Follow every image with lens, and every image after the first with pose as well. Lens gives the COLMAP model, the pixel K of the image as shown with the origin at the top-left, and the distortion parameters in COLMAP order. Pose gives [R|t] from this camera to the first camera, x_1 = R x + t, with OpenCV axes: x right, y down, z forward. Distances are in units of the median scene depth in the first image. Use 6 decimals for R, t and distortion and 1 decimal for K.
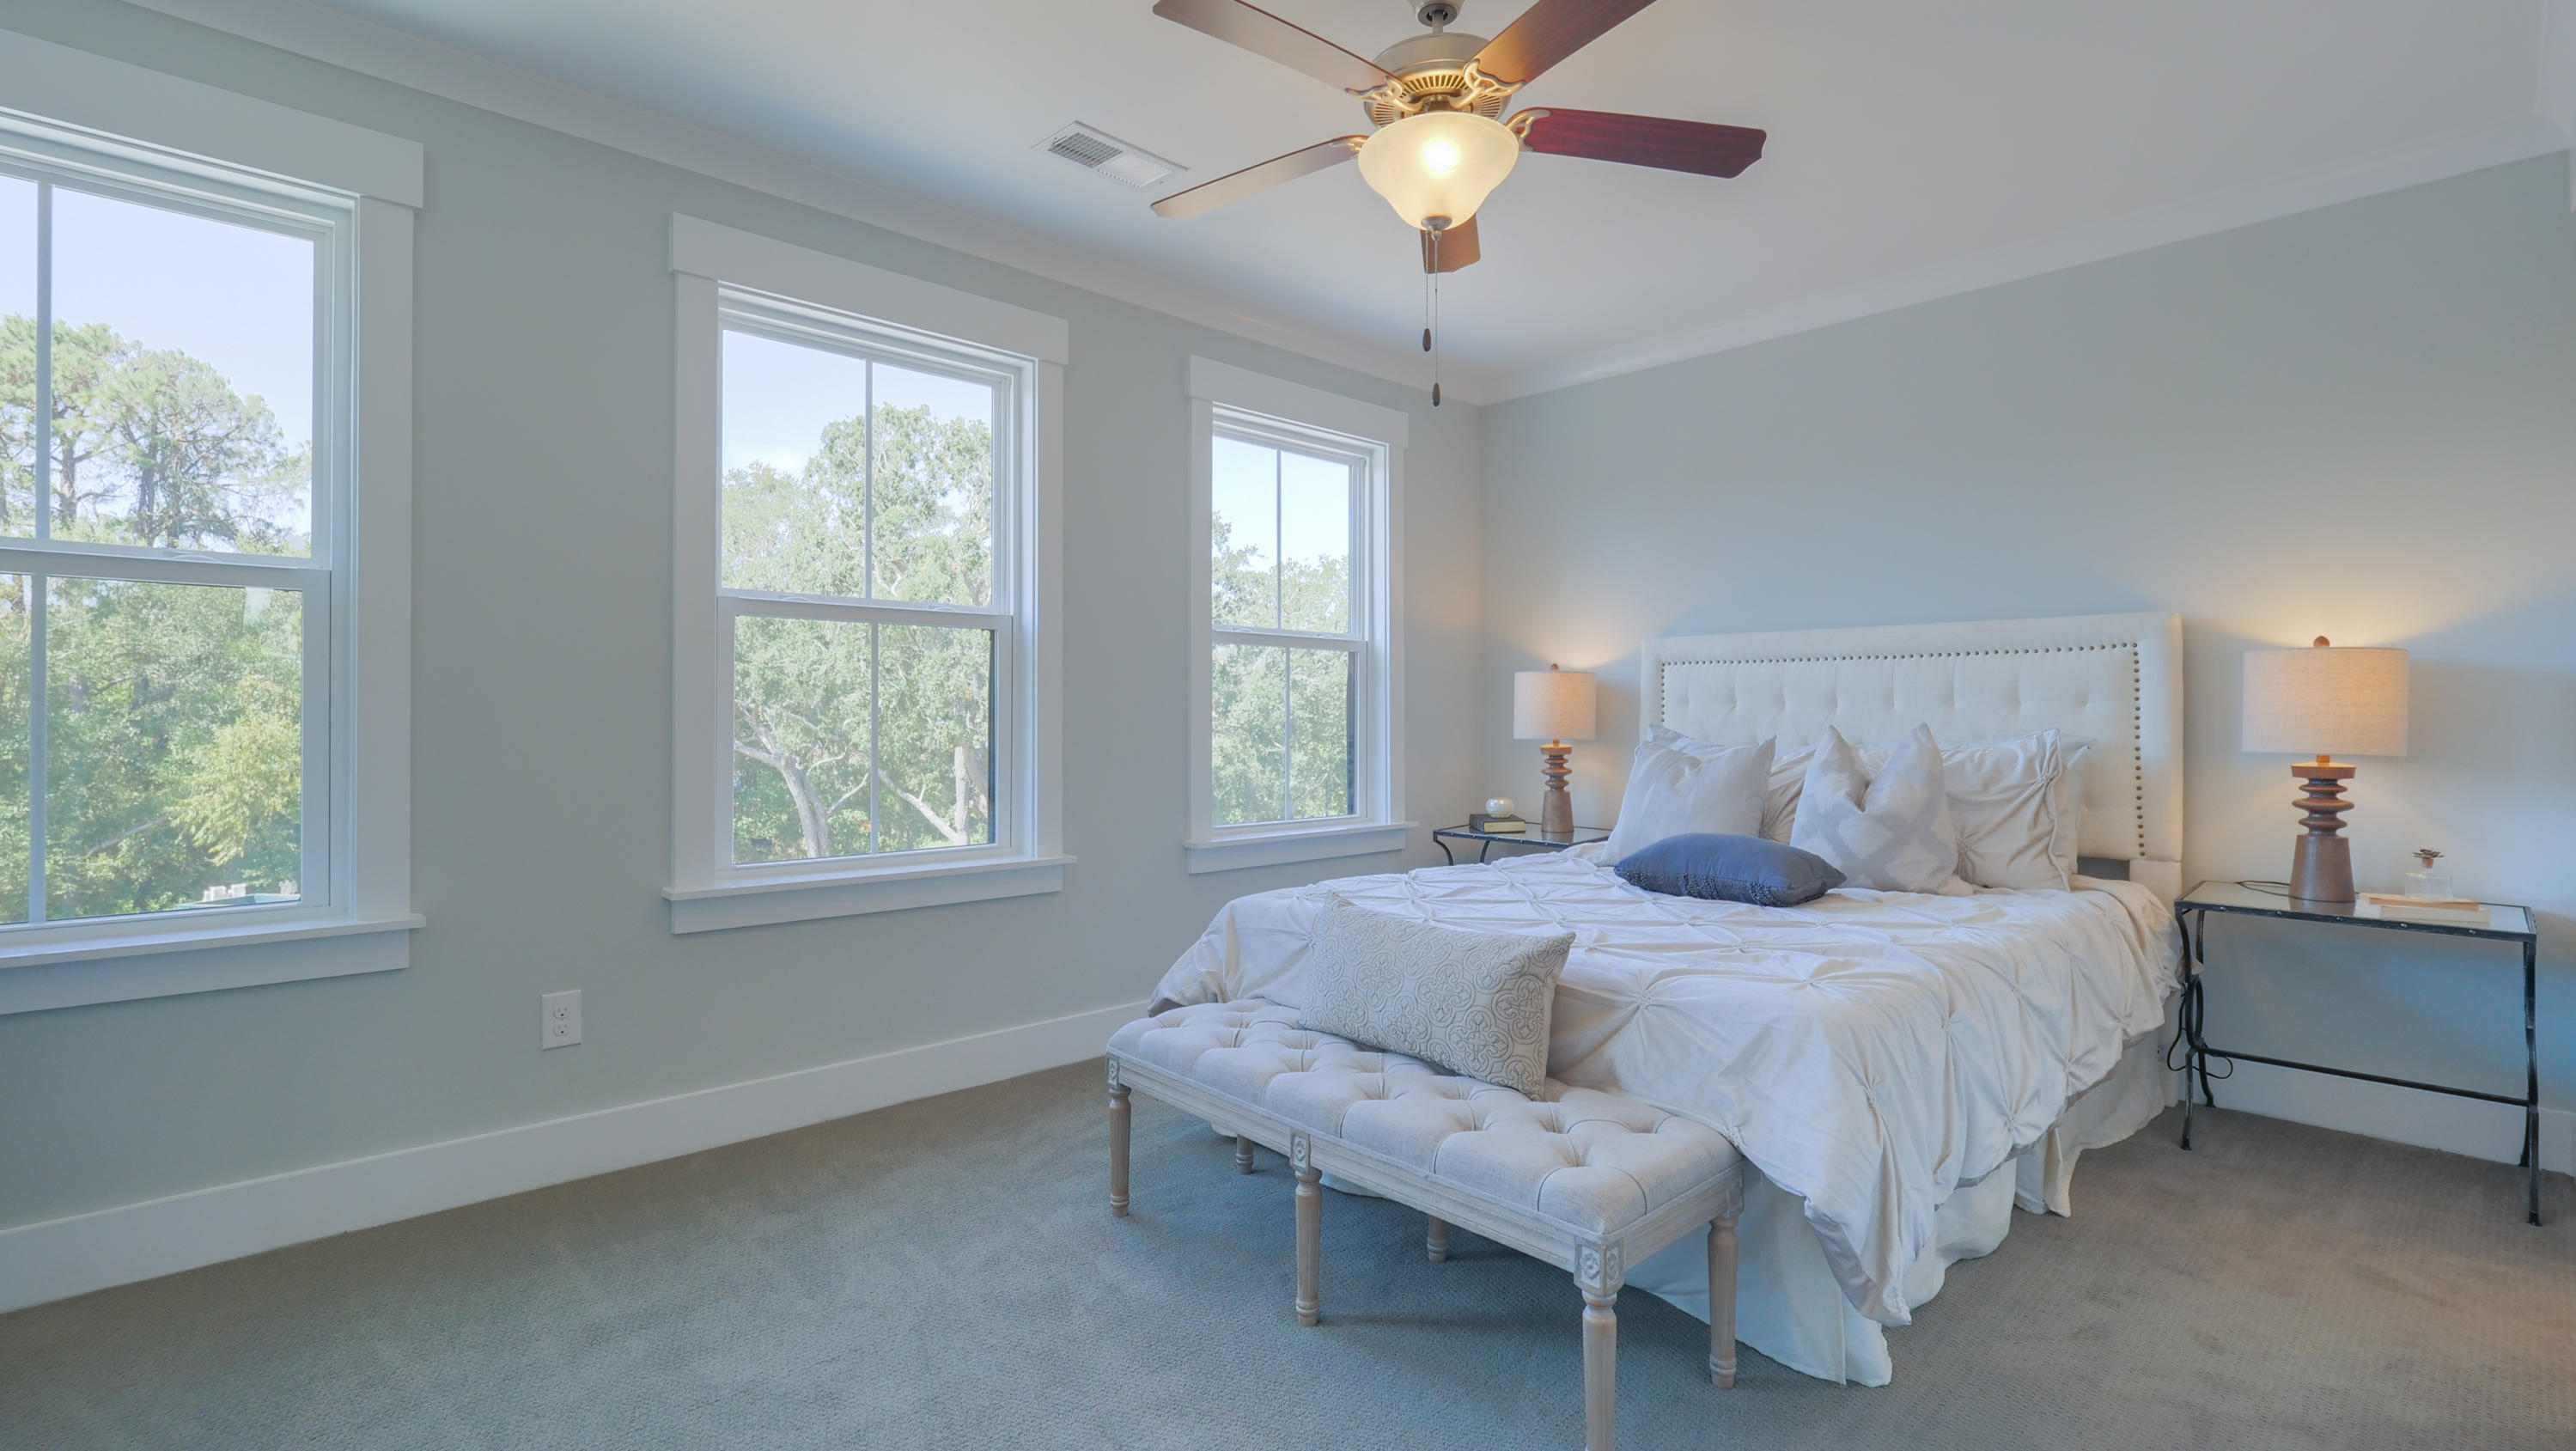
lens RADIAL K [[1167.1, 0, 1280.8], [0, 1167.1, 716.7], [0, 0, 1]] dist [0.002783, -0.007621]
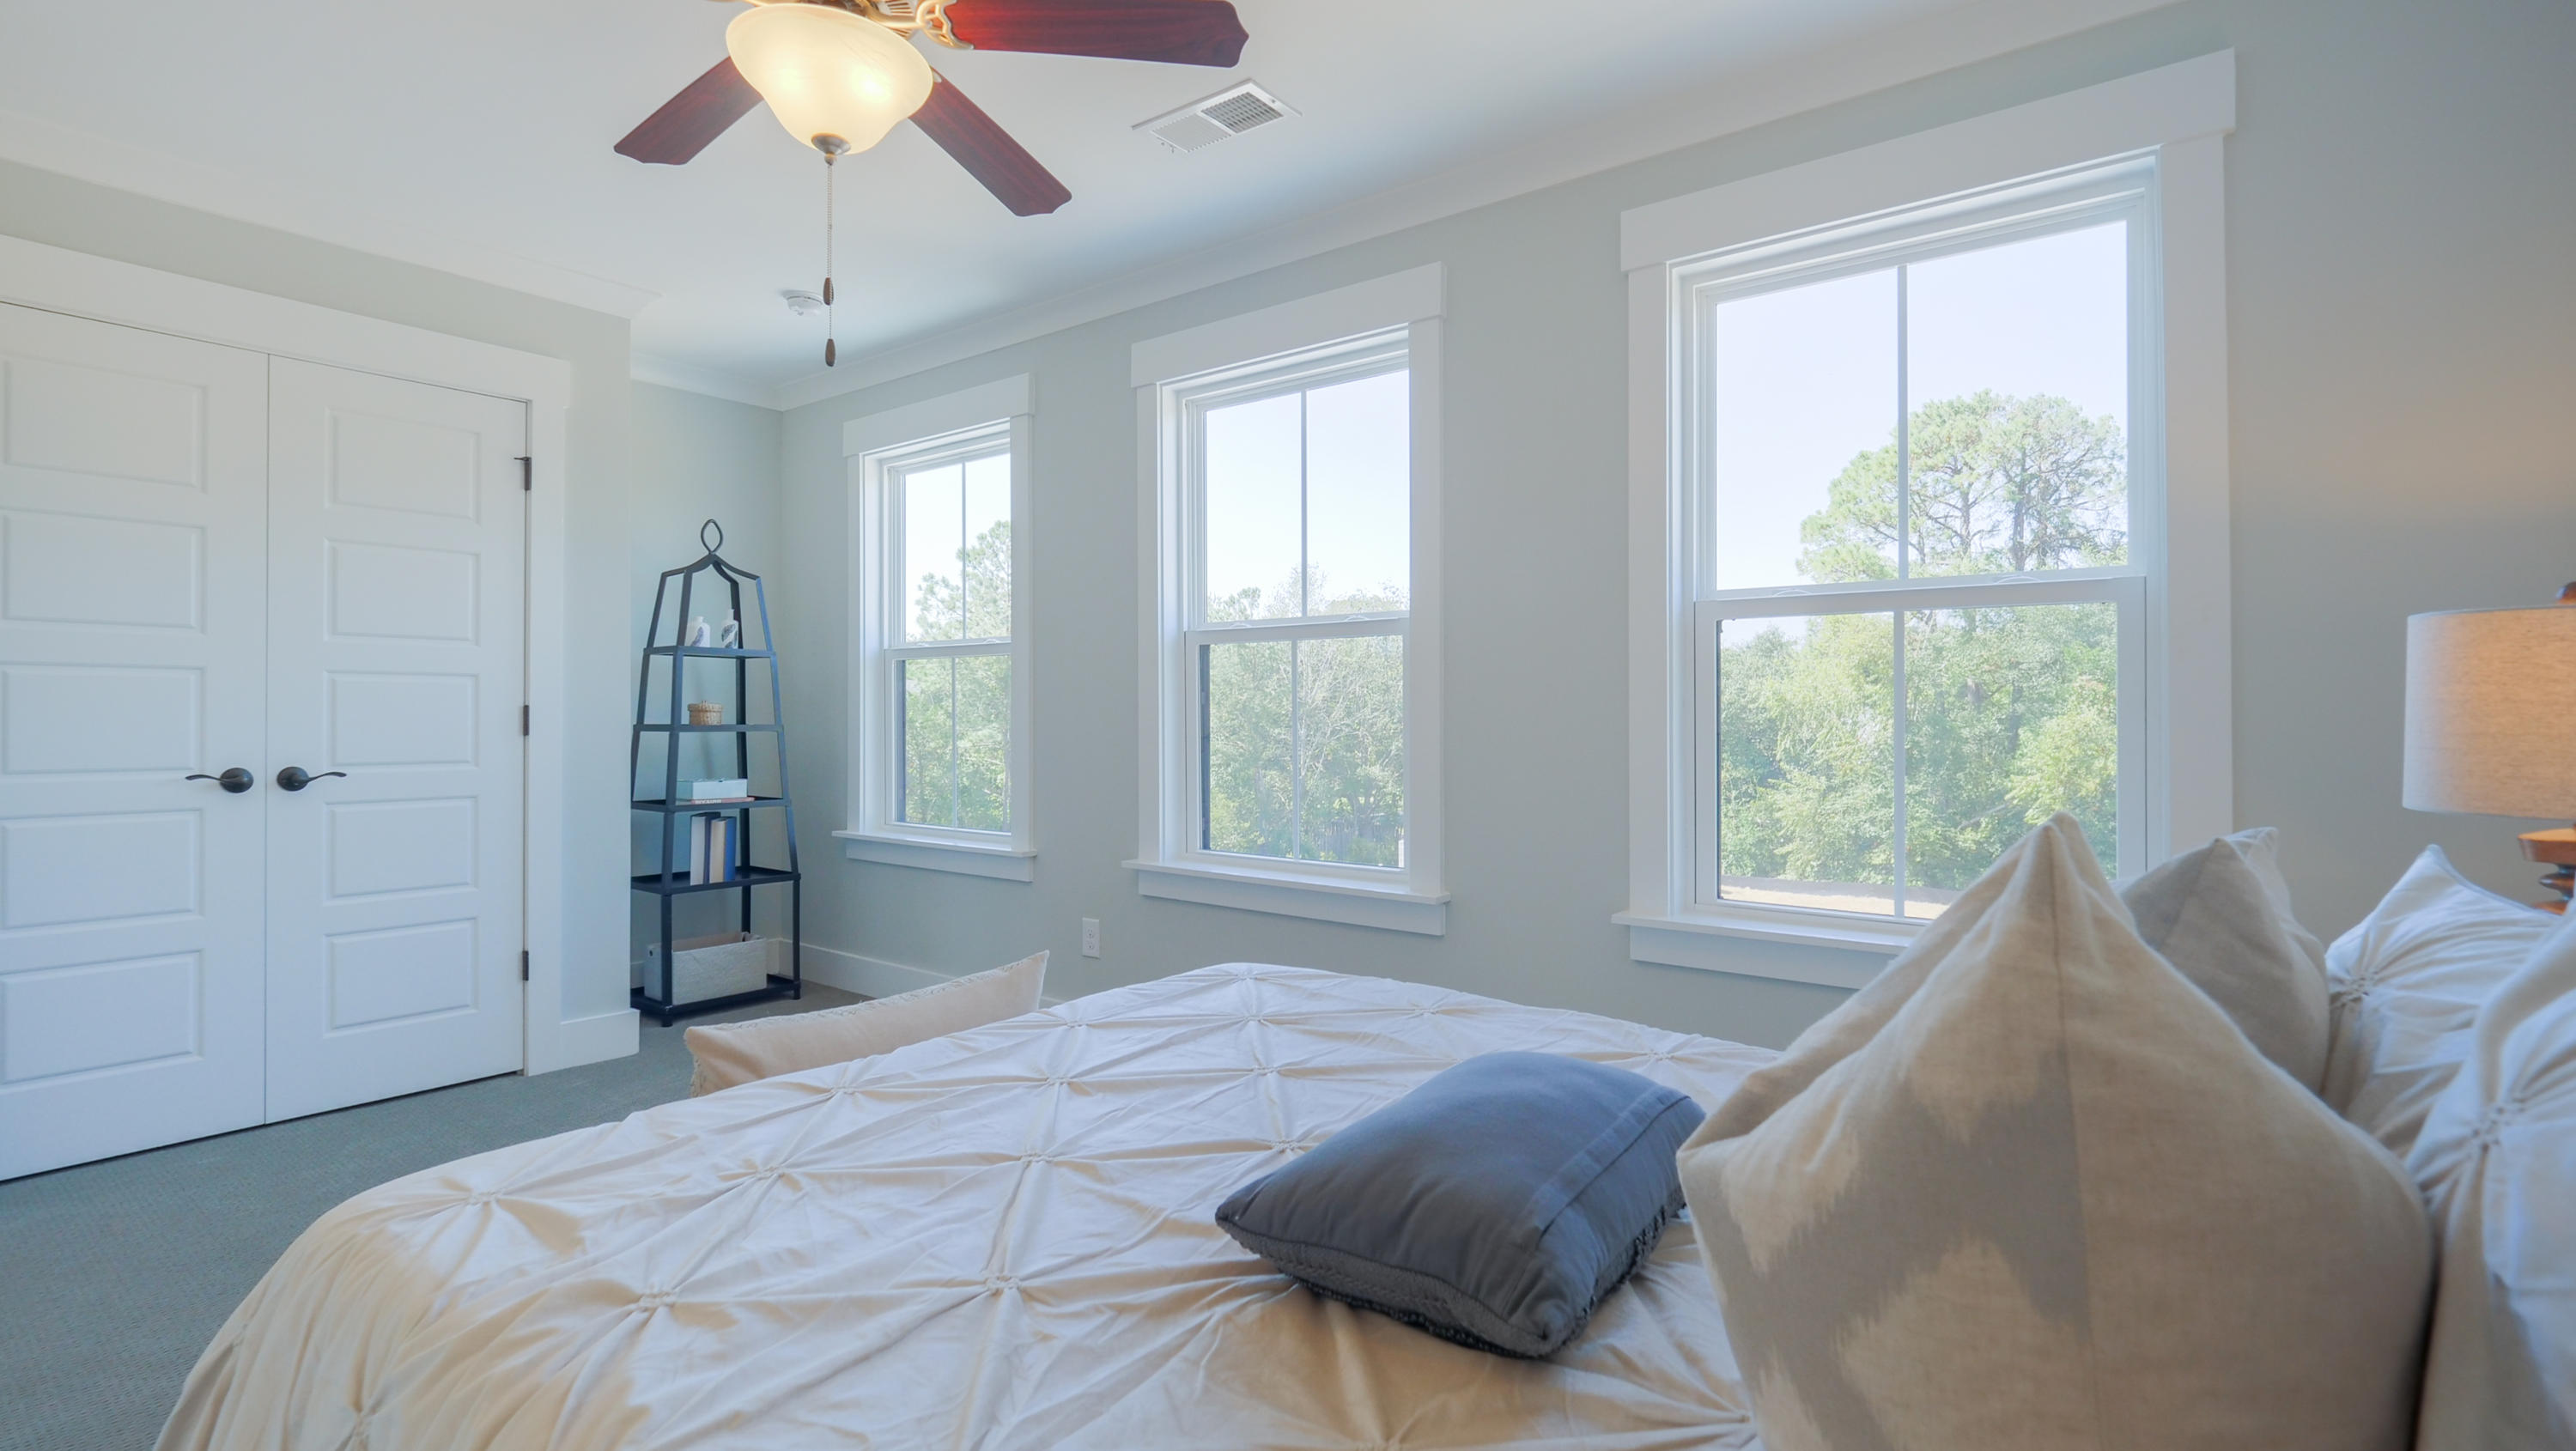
lens RADIAL K [[1167.0, 0, 1280.8], [0, 1167.0, 716.7], [0, 0, 1]] dist [0.002783, -0.007621]
pose [[0.158100, -0.007291, -0.987396, 0.063812], [0.010616, 0.999927, -0.005683, 0.000604], [0.987366, -0.009584, 0.158165, 0.081692]]
